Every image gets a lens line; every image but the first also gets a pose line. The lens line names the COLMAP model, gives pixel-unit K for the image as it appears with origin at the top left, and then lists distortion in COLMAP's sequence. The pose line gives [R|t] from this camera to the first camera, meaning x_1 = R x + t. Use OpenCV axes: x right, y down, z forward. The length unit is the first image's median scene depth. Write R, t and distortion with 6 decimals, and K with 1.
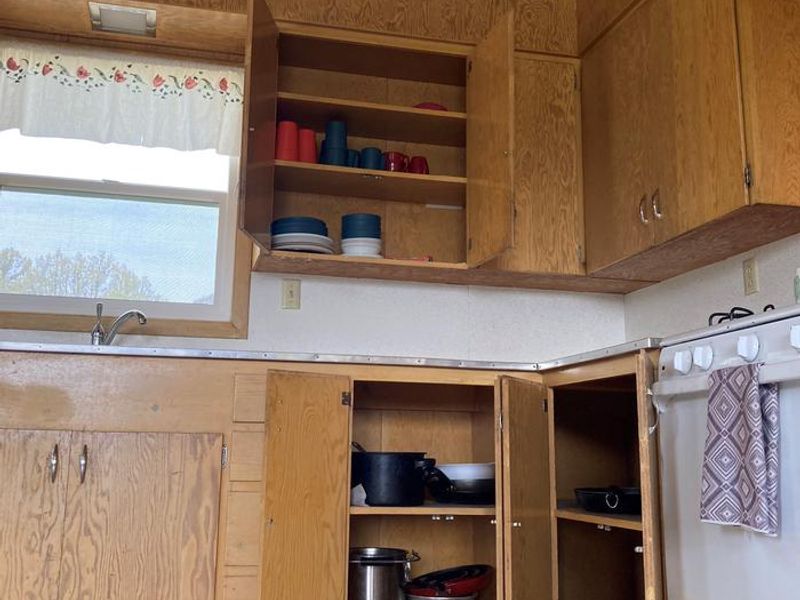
lens RADIAL K [[715.3, 0, 400.0], [0, 715.3, 300.0], [0, 0, 1]] dist [0.005811, 0.000034]
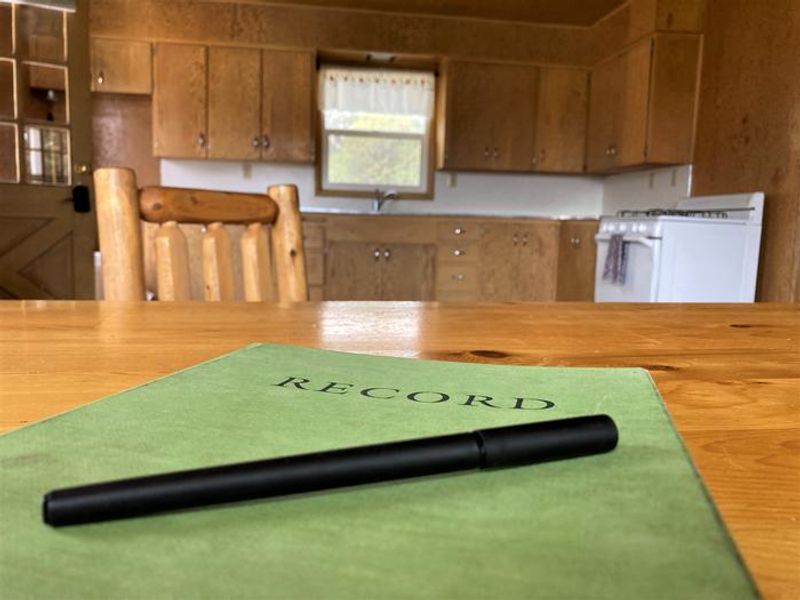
lens RADIAL K [[715.3, 0, 400.0], [0, 715.3, 300.0], [0, 0, 1]] dist [0.005811, 0.000034]
pose [[0.998952, 0.020864, -0.040736, -0.223613], [-0.005701, 0.939846, 0.341552, -0.440085], [0.045412, -0.340962, 0.938980, -1.314419]]
